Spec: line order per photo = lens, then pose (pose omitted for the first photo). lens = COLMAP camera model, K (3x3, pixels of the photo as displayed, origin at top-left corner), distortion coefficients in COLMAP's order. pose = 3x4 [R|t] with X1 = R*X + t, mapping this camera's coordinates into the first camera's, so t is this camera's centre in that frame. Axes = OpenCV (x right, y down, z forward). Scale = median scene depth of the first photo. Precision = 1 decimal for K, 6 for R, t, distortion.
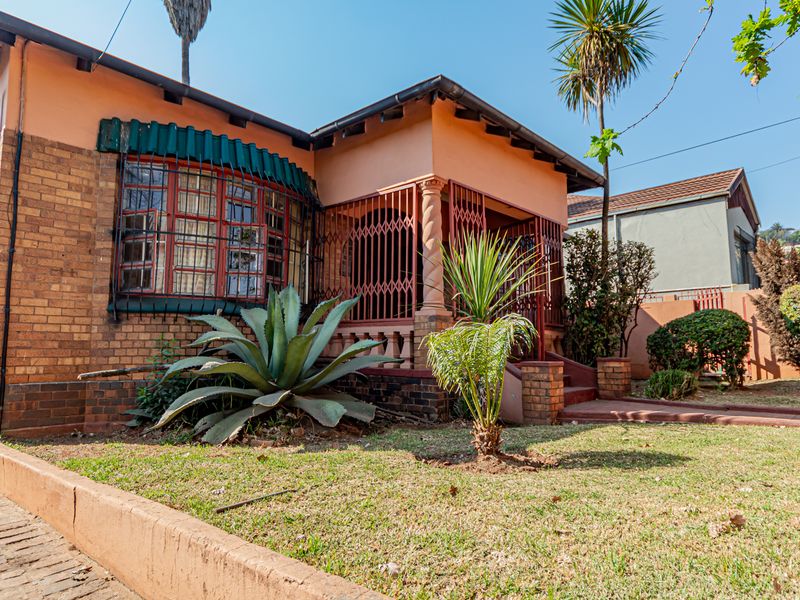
lens RADIAL K [[536.0, 0, 400.0], [0, 536.0, 300.0], [0, 0, 1]] dist [-0.008980, -0.001871]
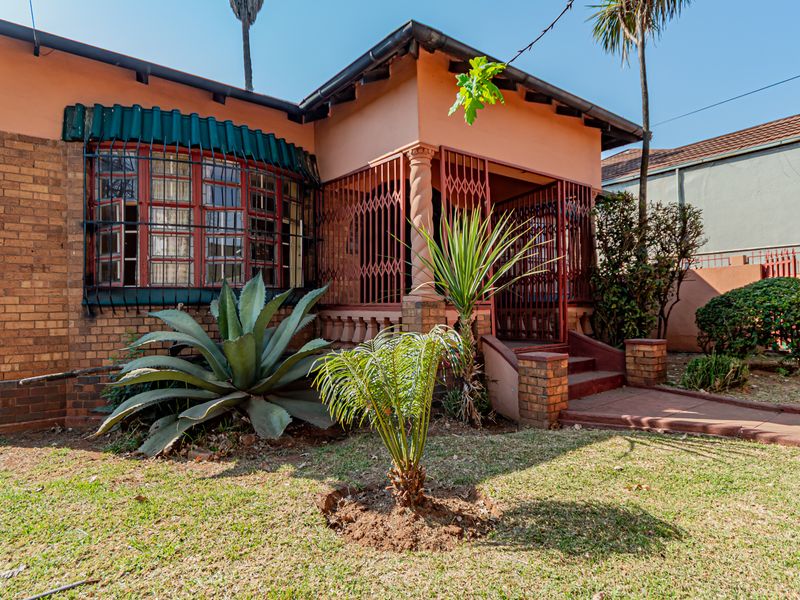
lens RADIAL K [[485.3, 0, 400.0], [0, 485.3, 300.0], [0, 0, 1]] dist [0.000559, 0.000713]
pose [[0.985827, -0.014575, -0.167128, 0.160424], [0.028924, 0.996067, 0.083750, -0.041650], [0.165250, -0.087398, 0.982372, 0.186058]]
